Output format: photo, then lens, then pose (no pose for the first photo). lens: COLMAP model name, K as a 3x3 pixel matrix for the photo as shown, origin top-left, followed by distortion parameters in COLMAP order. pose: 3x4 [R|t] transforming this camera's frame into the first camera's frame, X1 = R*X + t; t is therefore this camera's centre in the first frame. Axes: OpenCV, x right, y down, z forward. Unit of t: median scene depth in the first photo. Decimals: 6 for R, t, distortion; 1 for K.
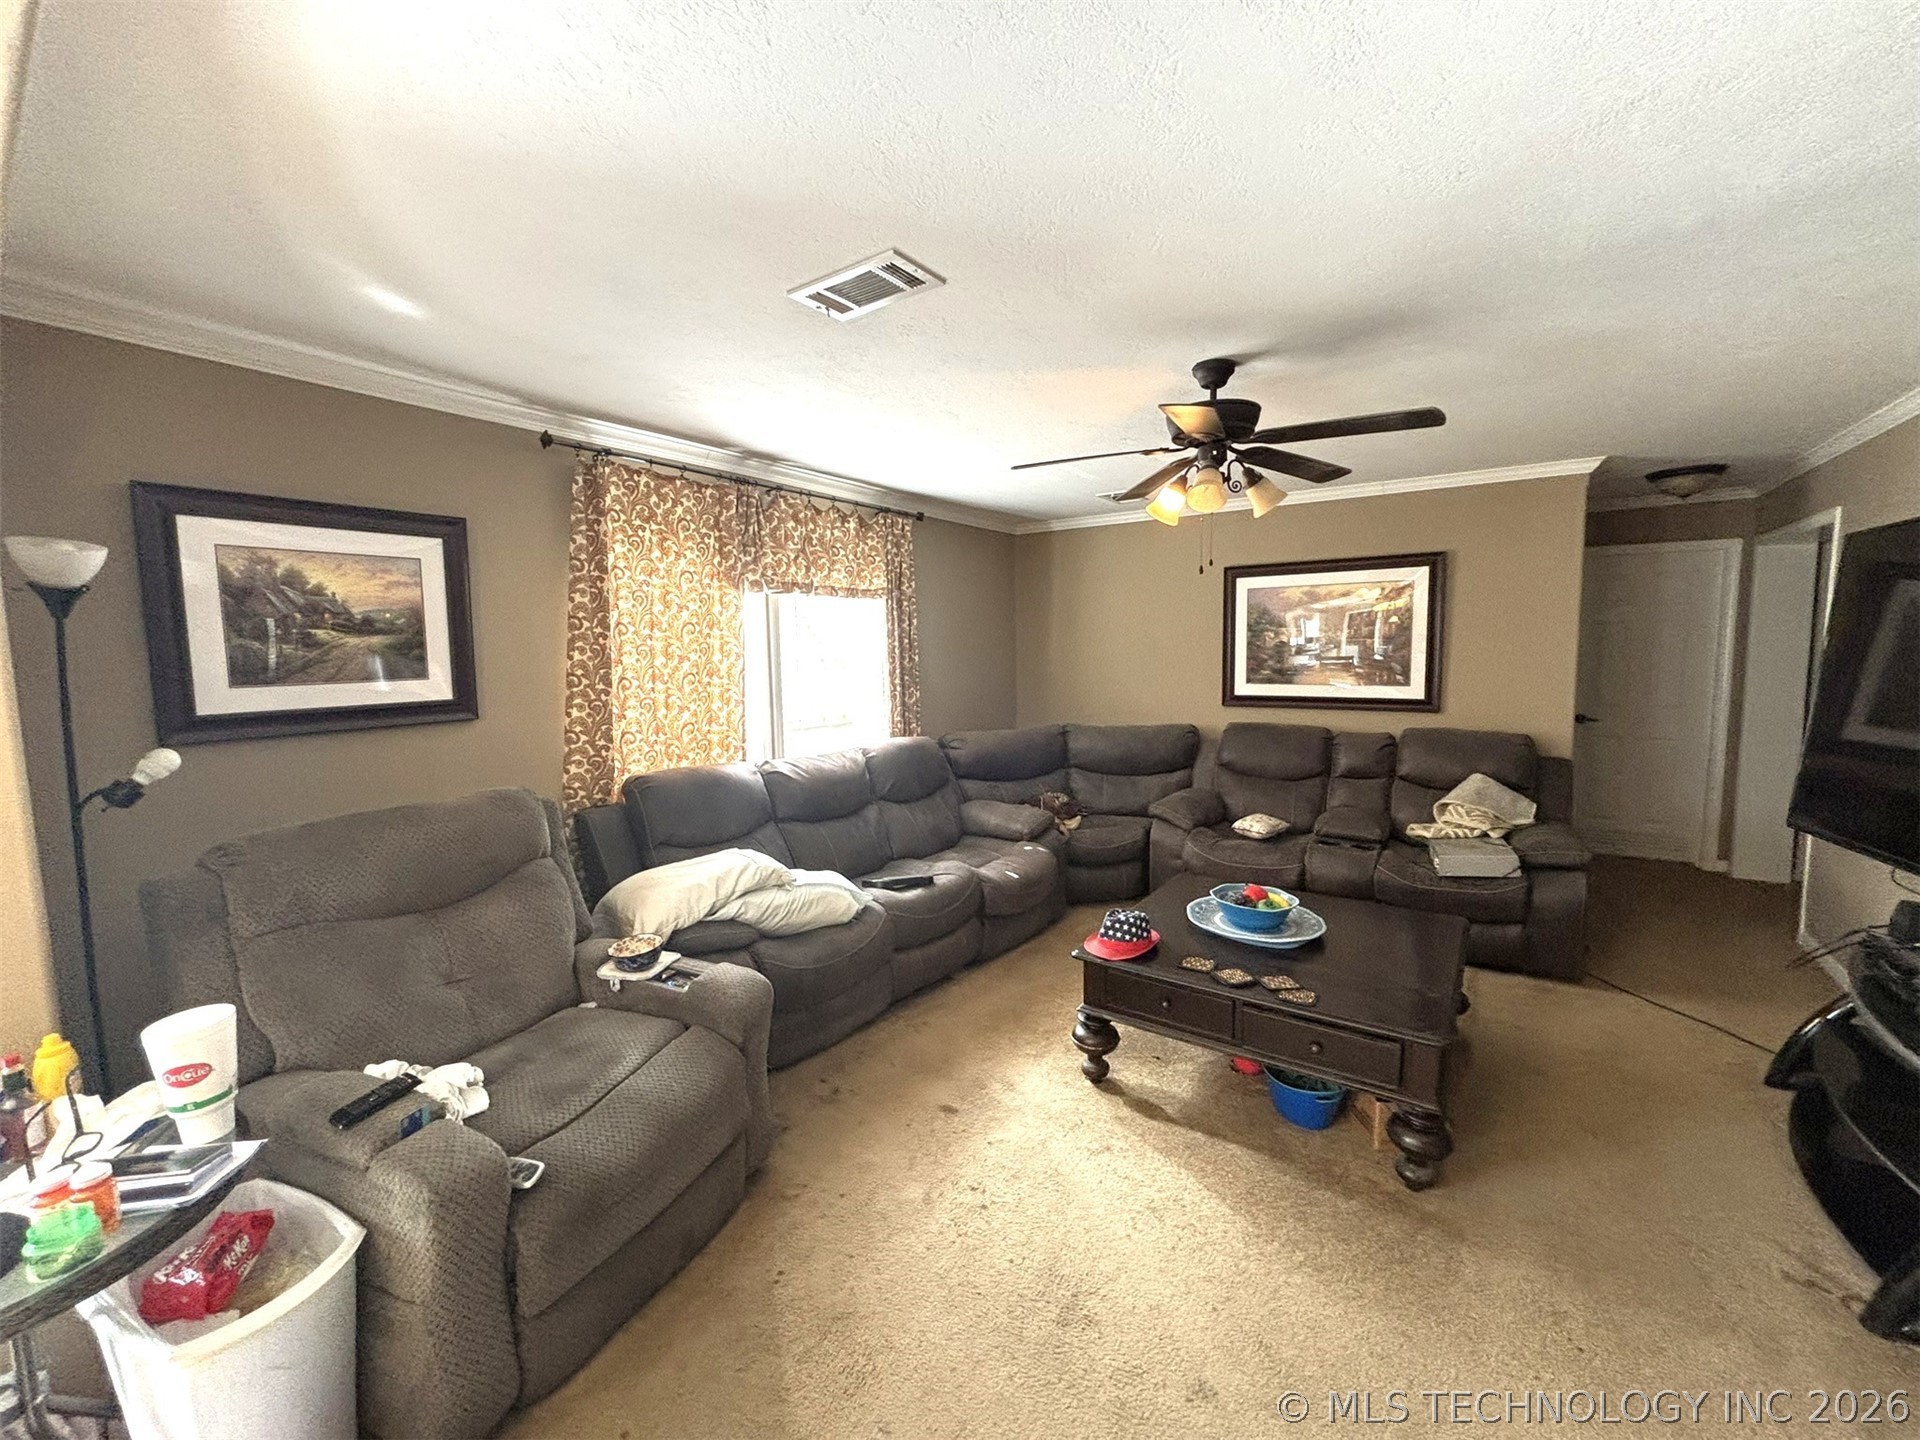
lens RADIAL K [[776.1, 0, 961.7], [0, 776.1, 719.2], [0, 0, 1]] dist [0.004829, -0.000542]
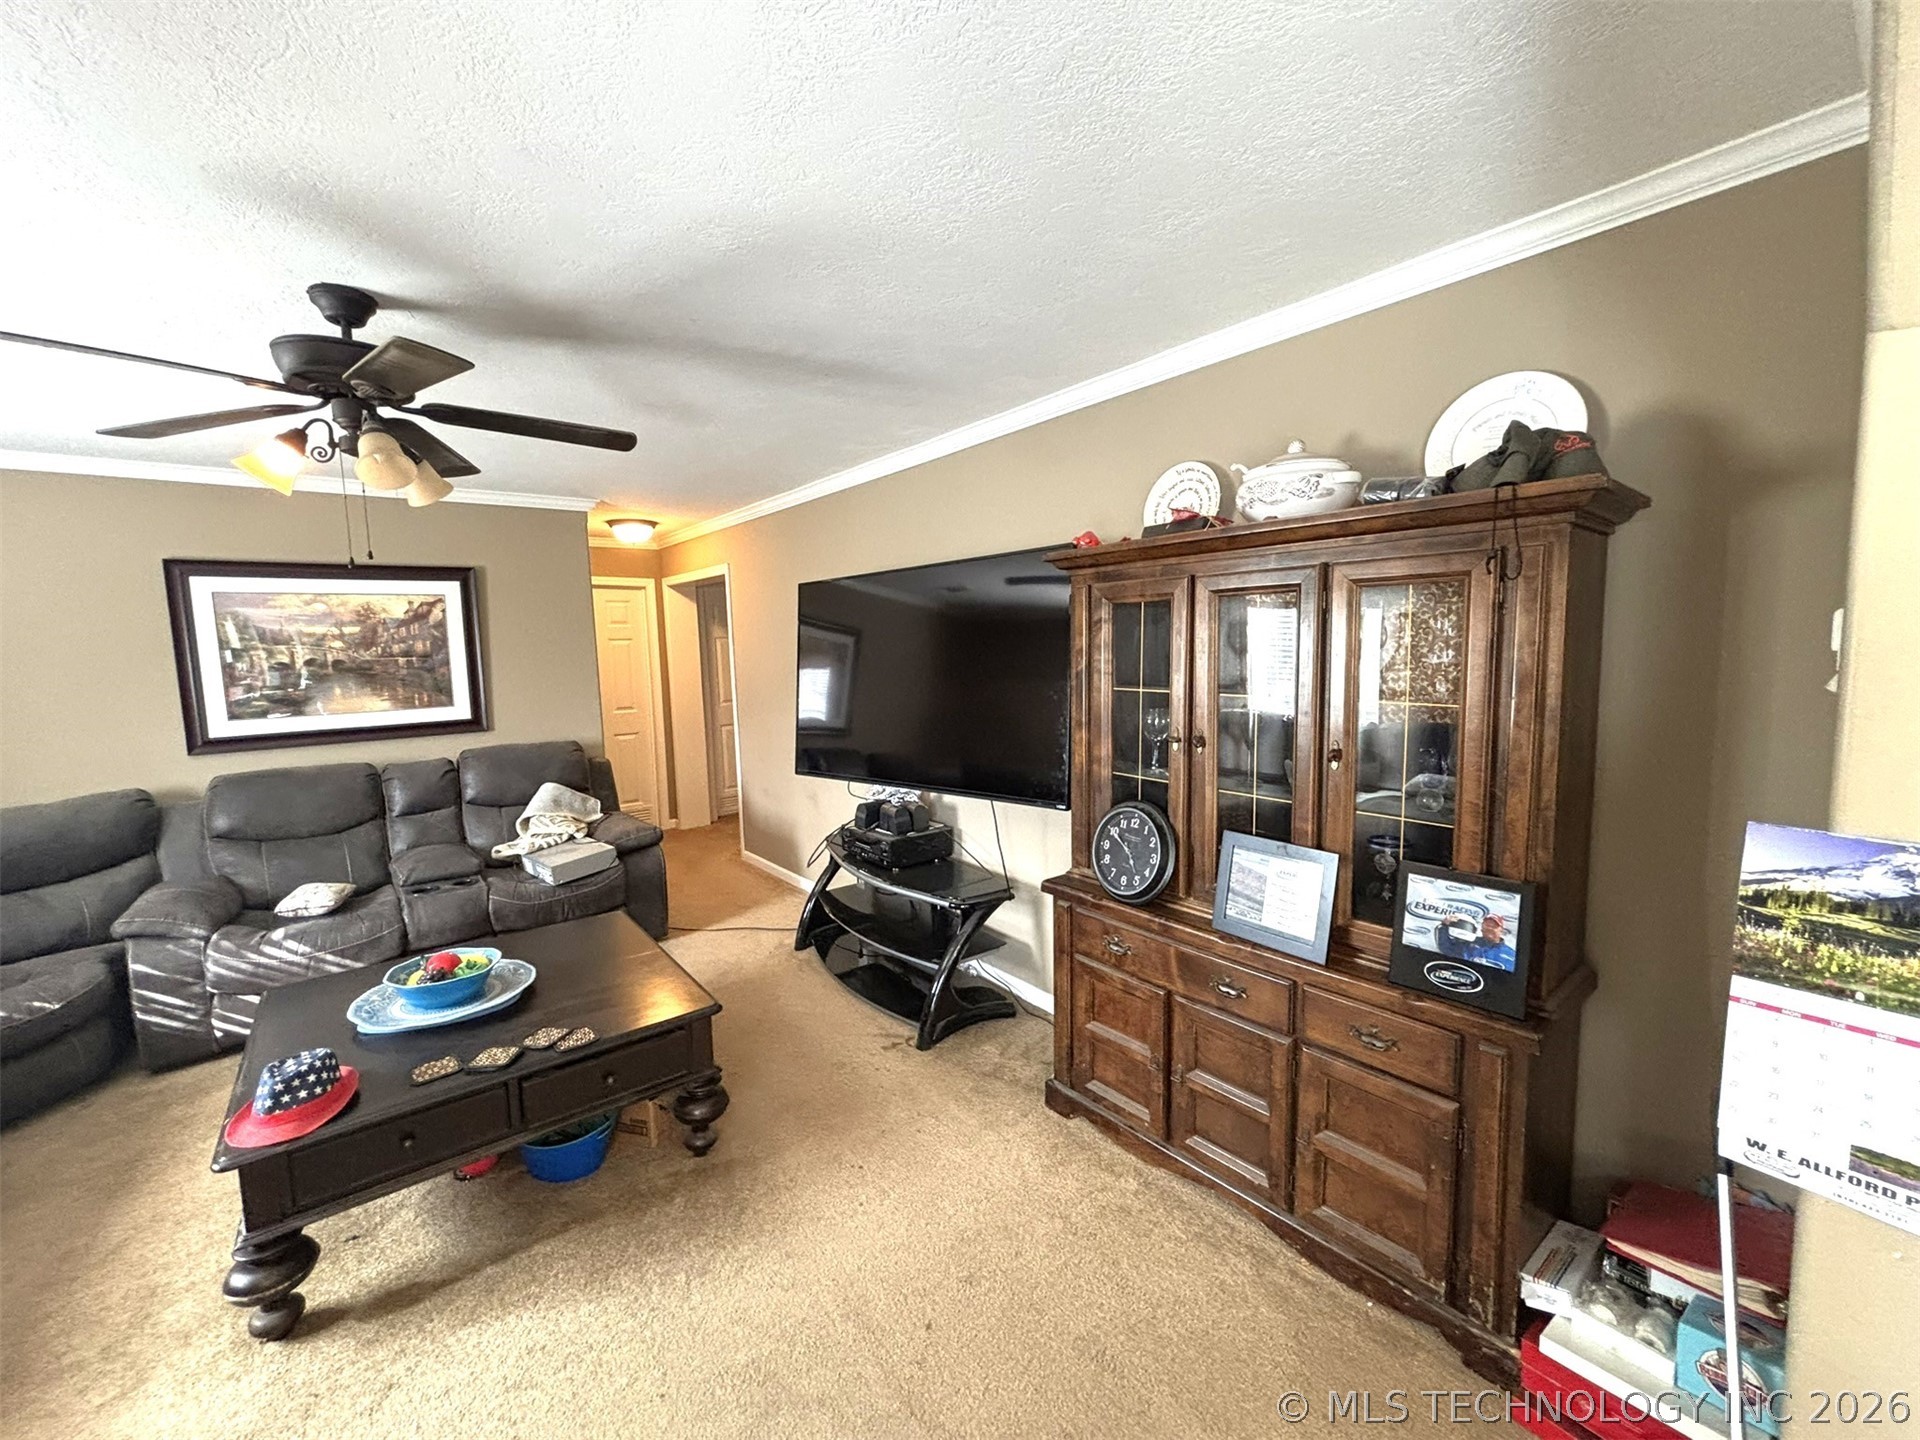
lens RADIAL K [[776.1, 0, 955.6], [0, 776.1, 717.4], [0, 0, 1]] dist [0.004829, -0.000542]
pose [[0.300791, -0.089586, 0.949473, -0.231826], [0.118447, 0.991379, 0.056017, -0.015975], [-0.946306, 0.095613, 0.308810, 0.217239]]
